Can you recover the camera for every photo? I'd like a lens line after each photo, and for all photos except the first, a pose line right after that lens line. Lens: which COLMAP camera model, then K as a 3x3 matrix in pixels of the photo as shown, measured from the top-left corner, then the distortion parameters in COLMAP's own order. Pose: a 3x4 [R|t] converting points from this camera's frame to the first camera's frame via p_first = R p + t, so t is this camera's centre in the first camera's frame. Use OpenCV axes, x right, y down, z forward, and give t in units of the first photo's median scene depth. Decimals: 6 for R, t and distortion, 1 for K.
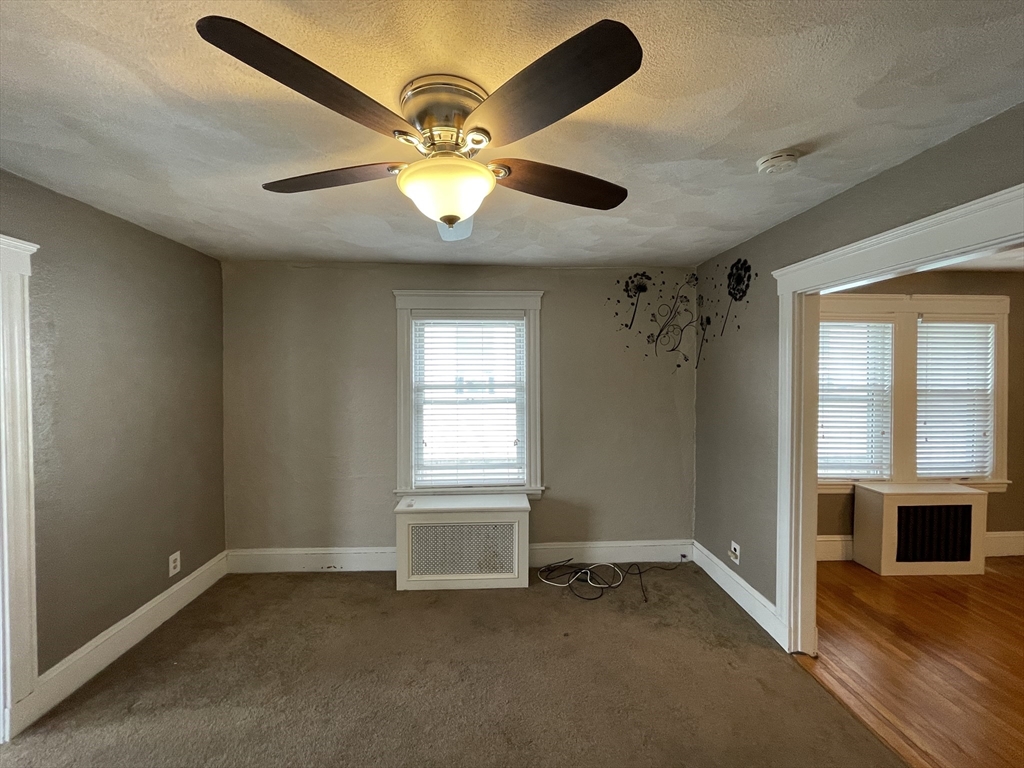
lens RADIAL K [[416.6, 0, 509.2], [0, 416.6, 380.0], [0, 0, 1]] dist [-0.001634, 0.000212]
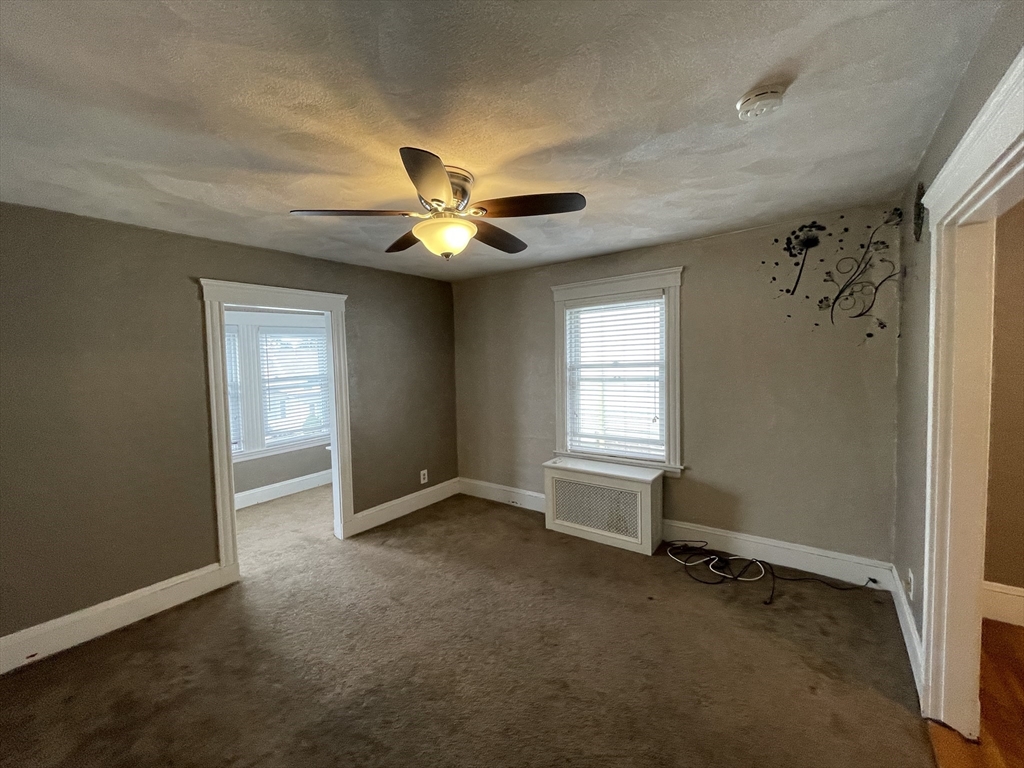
lens RADIAL K [[416.6, 0, 509.2], [0, 416.6, 380.0], [0, 0, 1]] dist [-0.001634, 0.000212]
pose [[0.767490, 0.010436, -0.640976, 0.398405], [0.019706, 0.999011, 0.039861, 0.004560], [0.640758, -0.043224, 0.766525, -0.015115]]
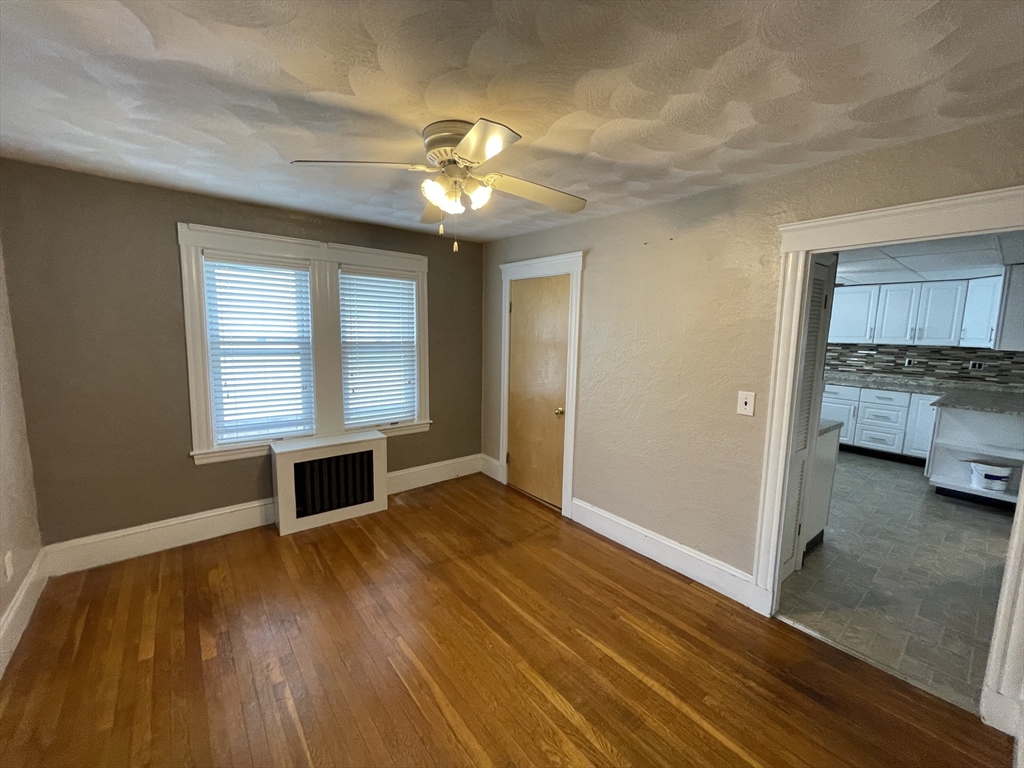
lens RADIAL K [[412.4, 0, 510.3], [0, 412.4, 379.3], [0, 0, 1]] dist [0.000356, 0.000009]
pose [[0.811995, -0.057005, 0.580874, 0.762266], [-0.008160, 0.994013, 0.108956, 0.000951], [-0.583608, -0.093212, 0.806668, -0.044699]]
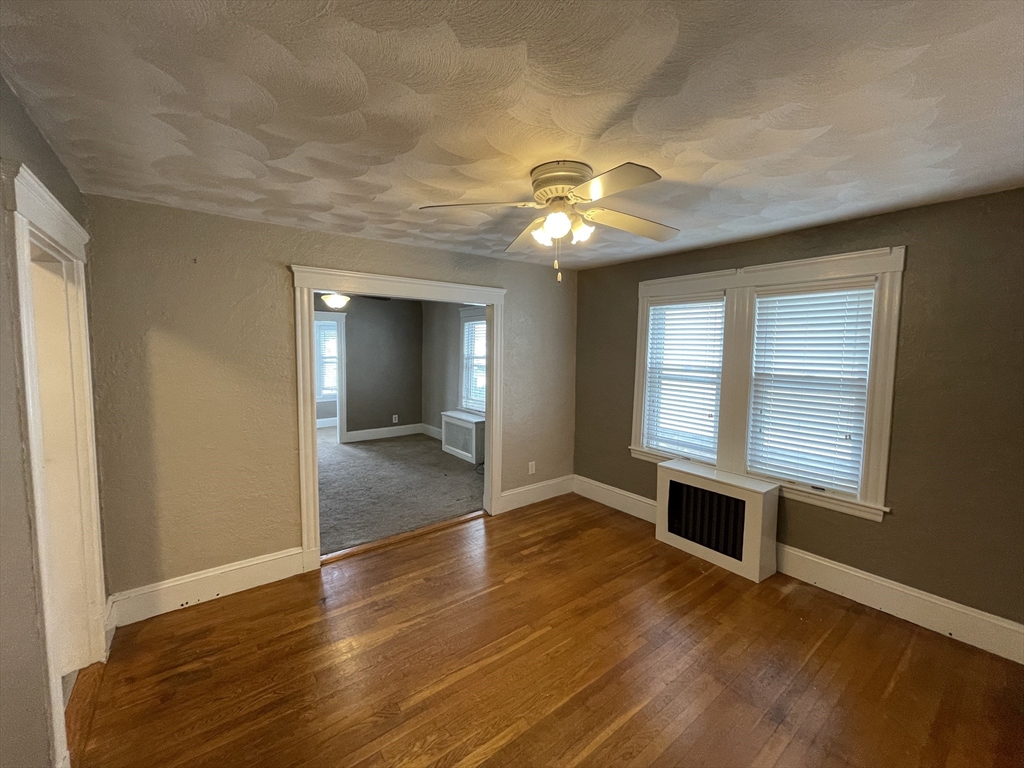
lens RADIAL K [[411.2, 0, 512.0], [0, 411.2, 384.0], [0, 0, 1]] dist [0.001790, 0.000515]
pose [[0.571197, 0.076530, -0.817238, 1.473515], [-0.027186, 0.996862, 0.074349, -0.006332], [0.820363, -0.020251, 0.571485, 0.074345]]
